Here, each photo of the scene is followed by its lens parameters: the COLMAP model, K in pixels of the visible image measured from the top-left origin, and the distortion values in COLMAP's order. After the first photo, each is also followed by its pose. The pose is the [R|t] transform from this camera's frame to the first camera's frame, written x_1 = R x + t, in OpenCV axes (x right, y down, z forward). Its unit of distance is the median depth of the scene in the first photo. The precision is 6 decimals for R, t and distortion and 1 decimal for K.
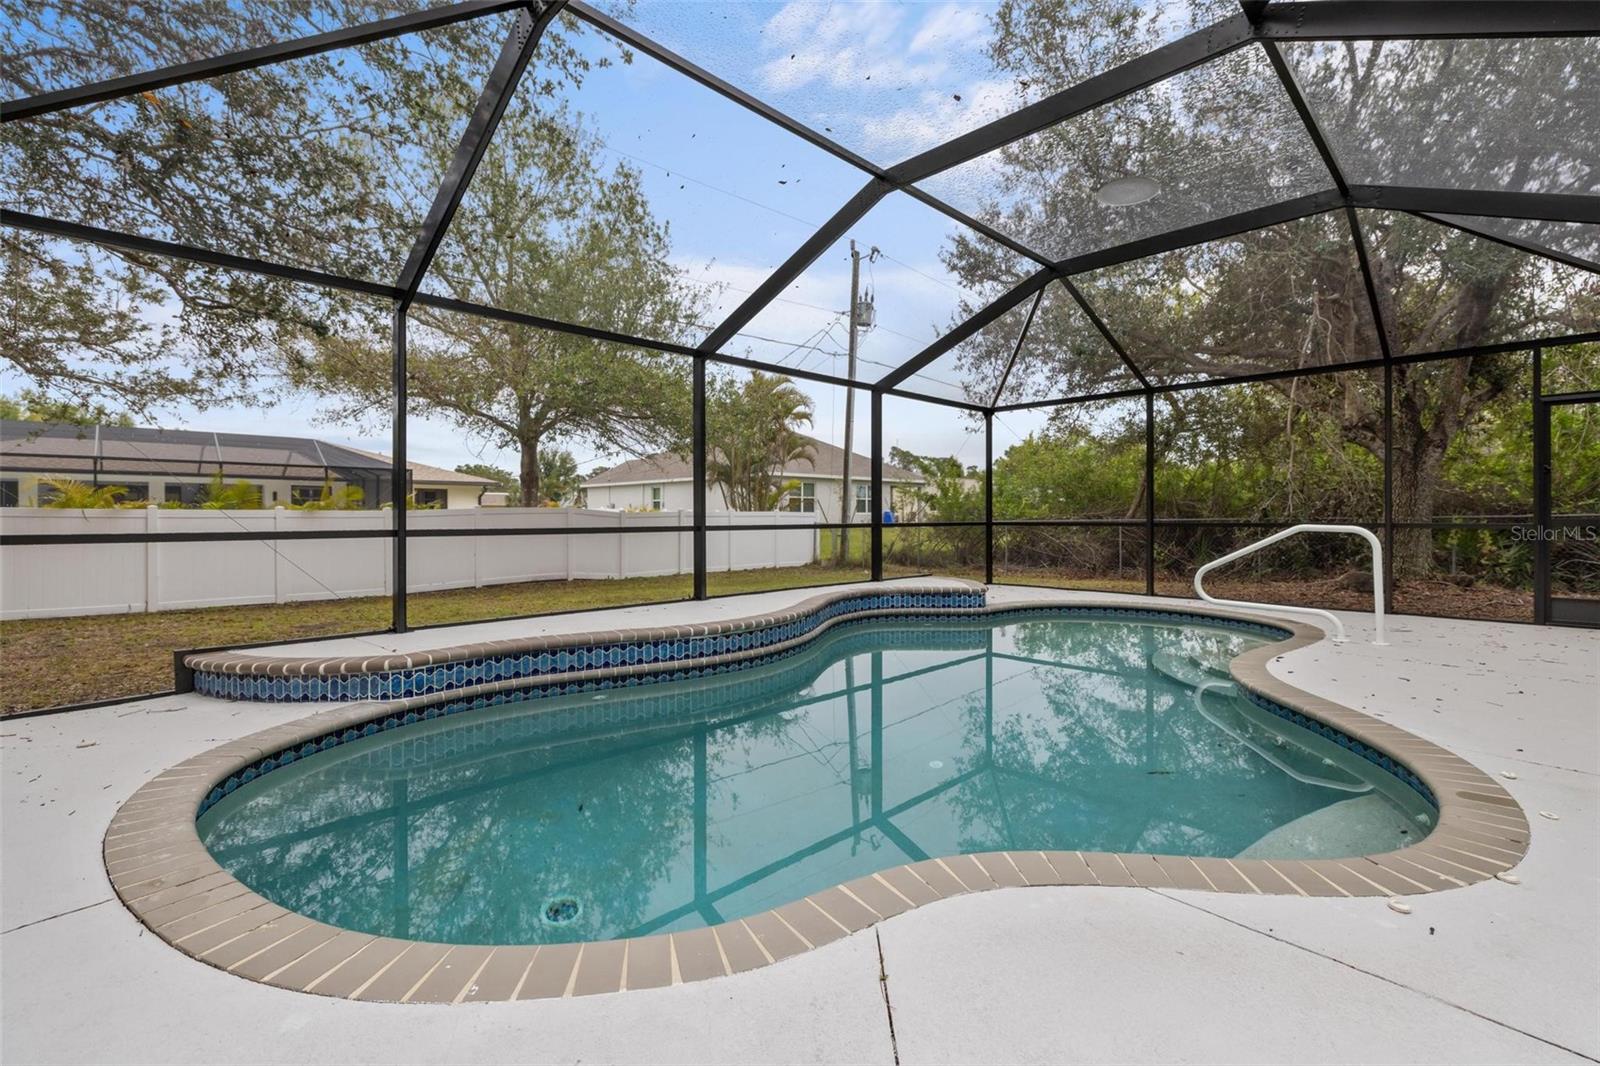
lens RADIAL K [[710.1, 0, 797.8], [0, 710.1, 522.3], [0, 0, 1]] dist [0.001815, 0.001049]
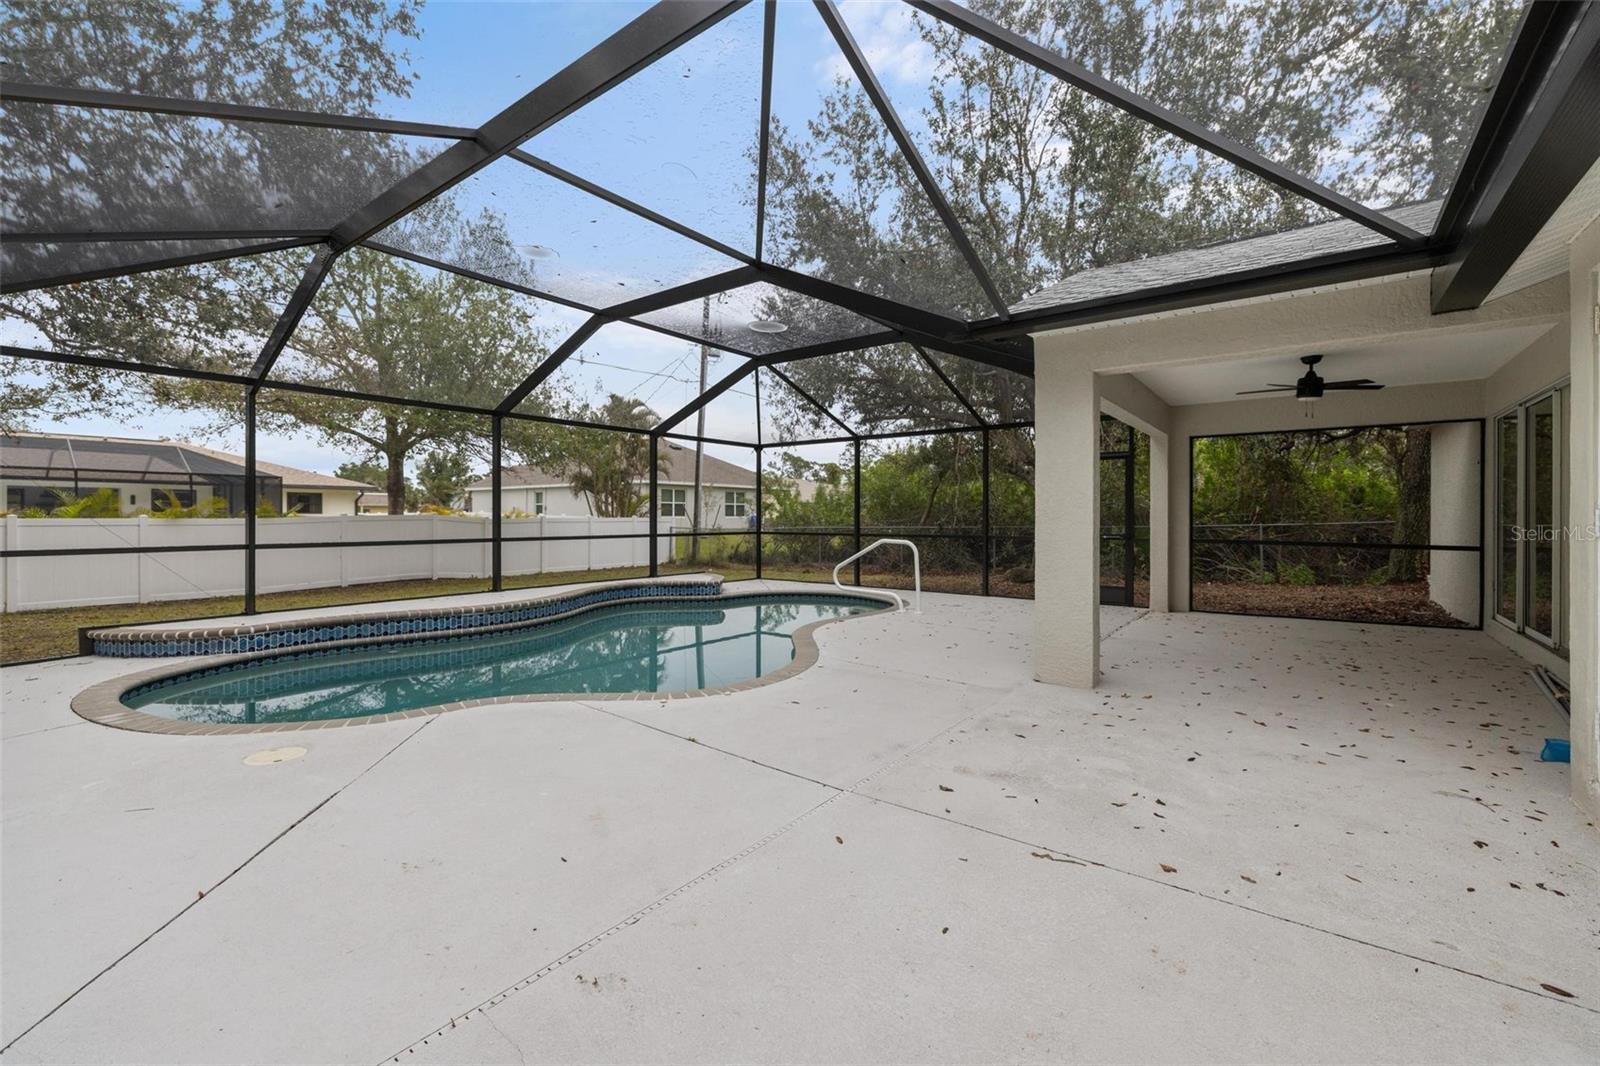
lens RADIAL K [[679.3, 0, 802.7], [0, 679.3, 525.3], [0, 0, 1]] dist [0.008597, -0.001209]
pose [[0.989422, 0.001562, 0.145056, 0.236257], [-0.002195, 0.999989, 0.004201, -0.024562], [-0.145048, -0.004475, 0.989414, -0.362399]]
